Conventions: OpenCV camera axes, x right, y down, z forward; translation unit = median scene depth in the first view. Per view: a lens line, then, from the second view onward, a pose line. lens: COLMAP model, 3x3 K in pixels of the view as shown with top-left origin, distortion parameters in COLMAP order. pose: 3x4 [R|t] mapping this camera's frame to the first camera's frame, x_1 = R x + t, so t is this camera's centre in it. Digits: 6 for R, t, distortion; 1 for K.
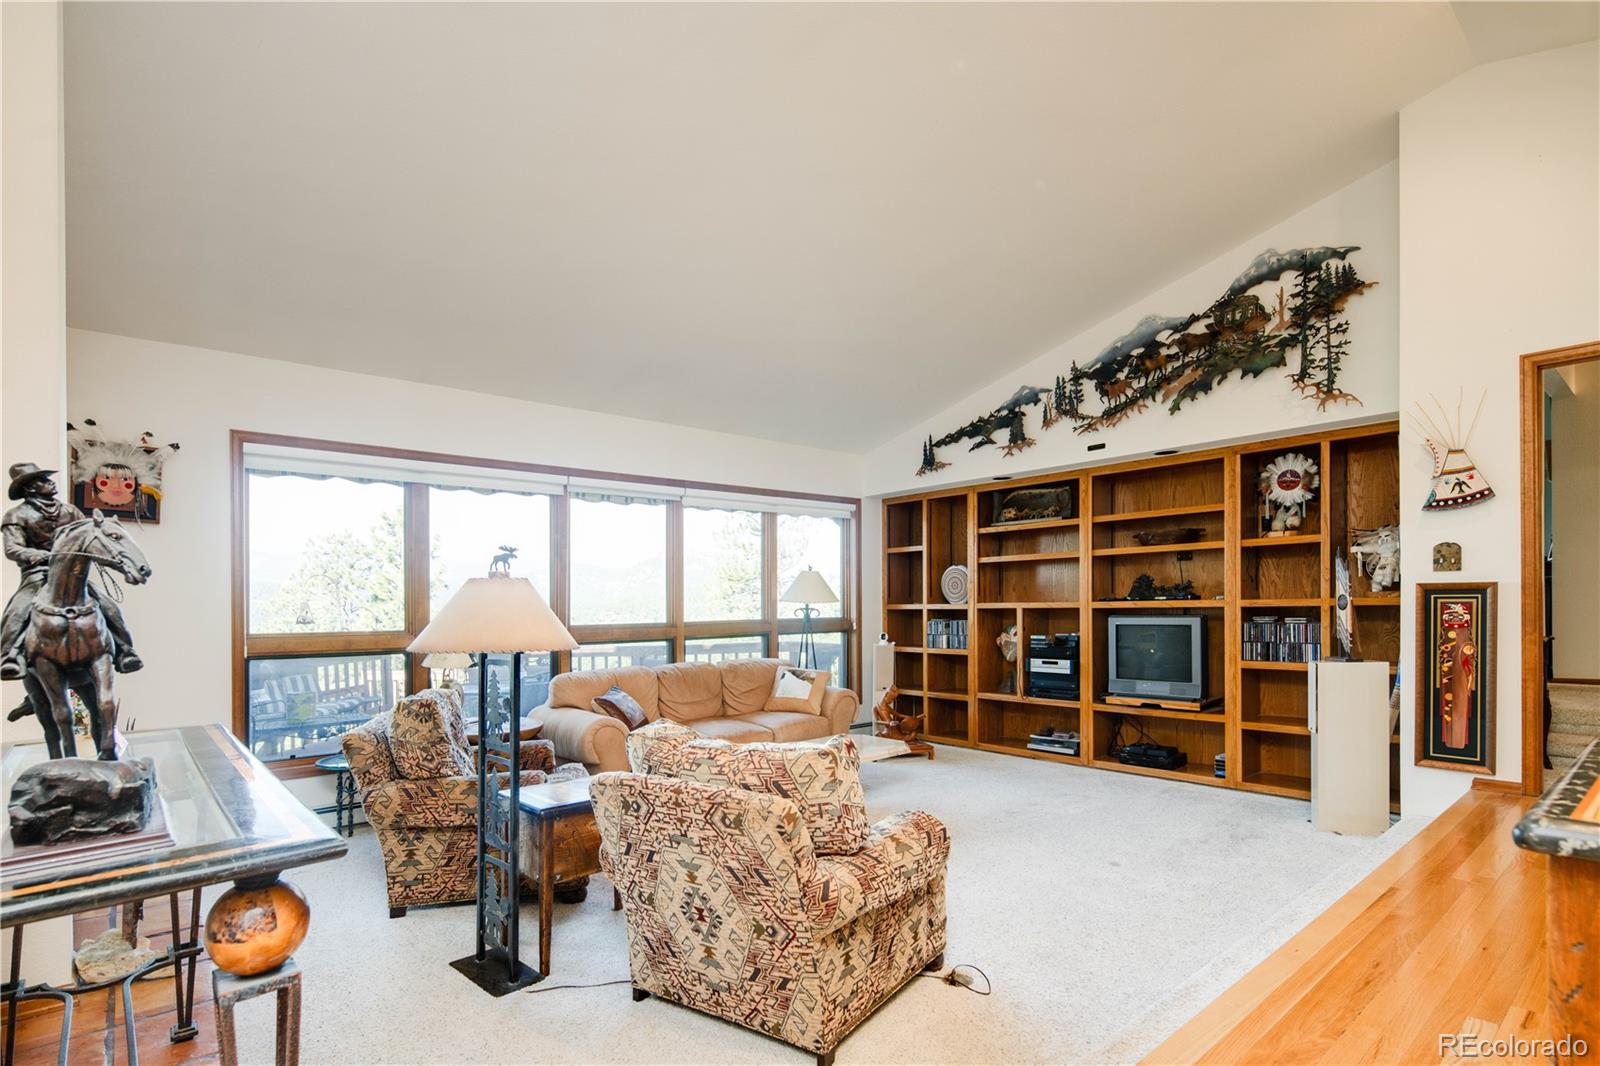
lens RADIAL K [[812.1, 0, 803.2], [0, 812.1, 600.0], [0, 0, 1]] dist [0.004057, -0.004310]
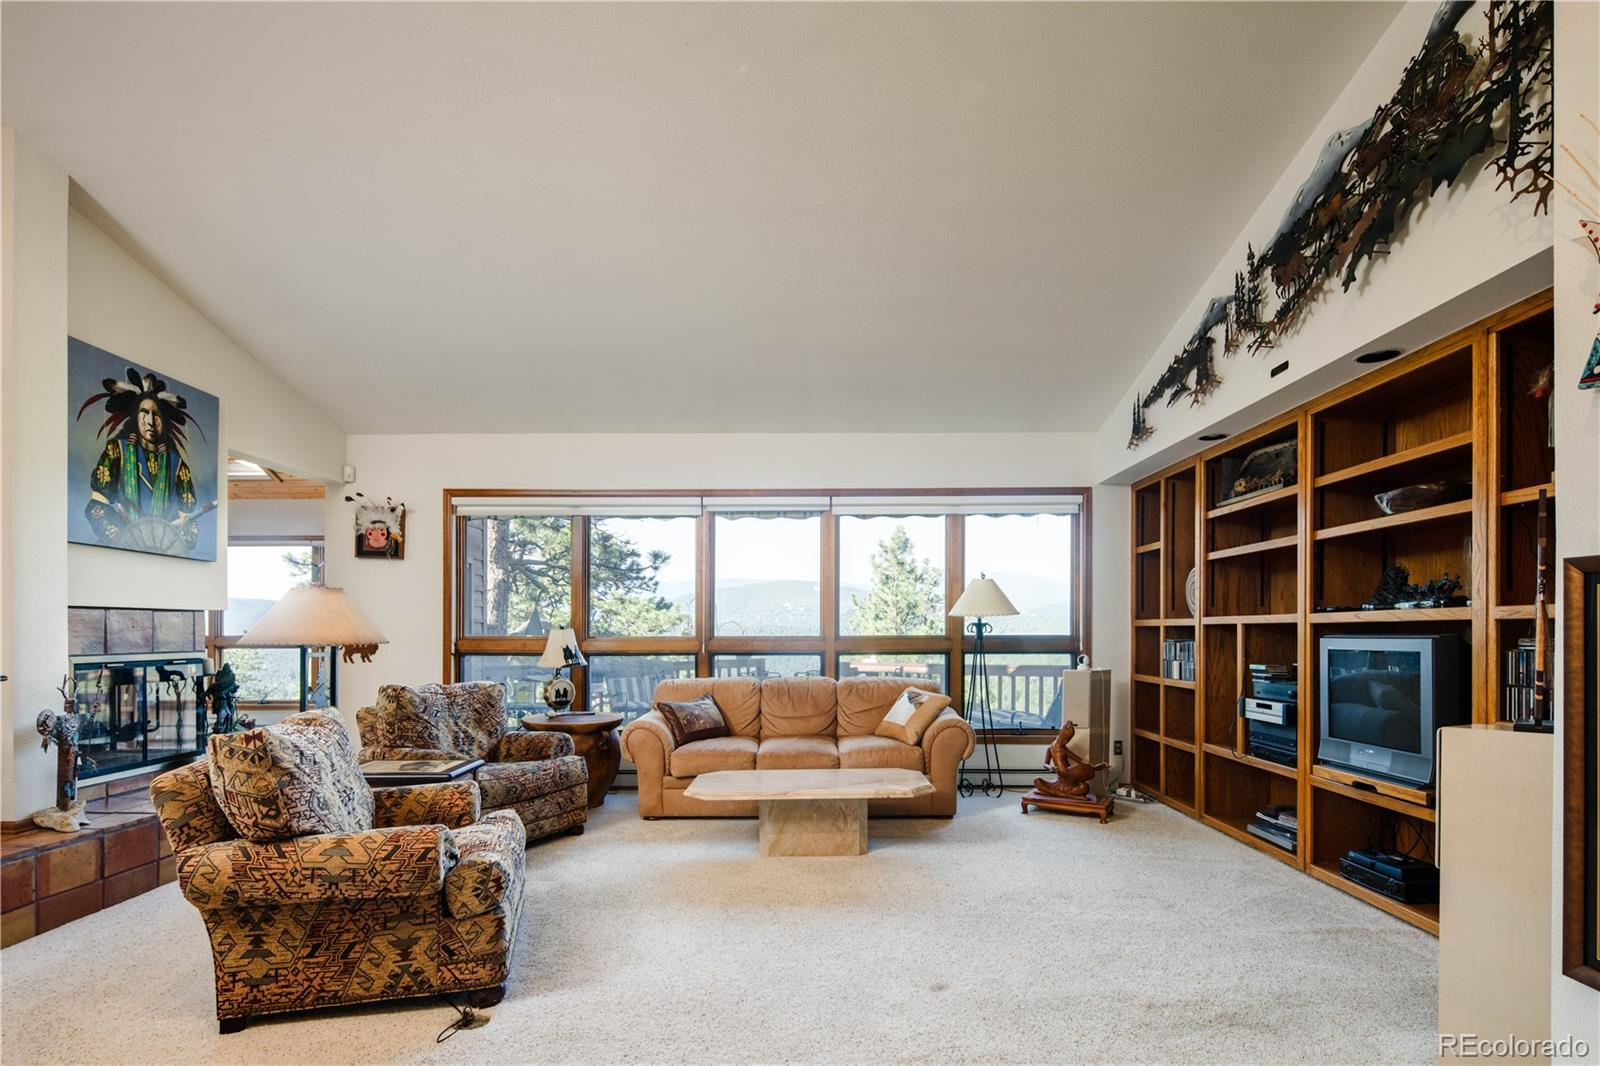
lens RADIAL K [[812.1, 0, 785.4], [0, 812.1, 619.8], [0, 0, 1]] dist [0.004057, -0.004310]
pose [[0.742366, 0.002701, -0.669989, 0.471130], [-0.004370, 0.999990, -0.000812, 0.009471], [0.669980, 0.003531, 0.742370, 0.253080]]
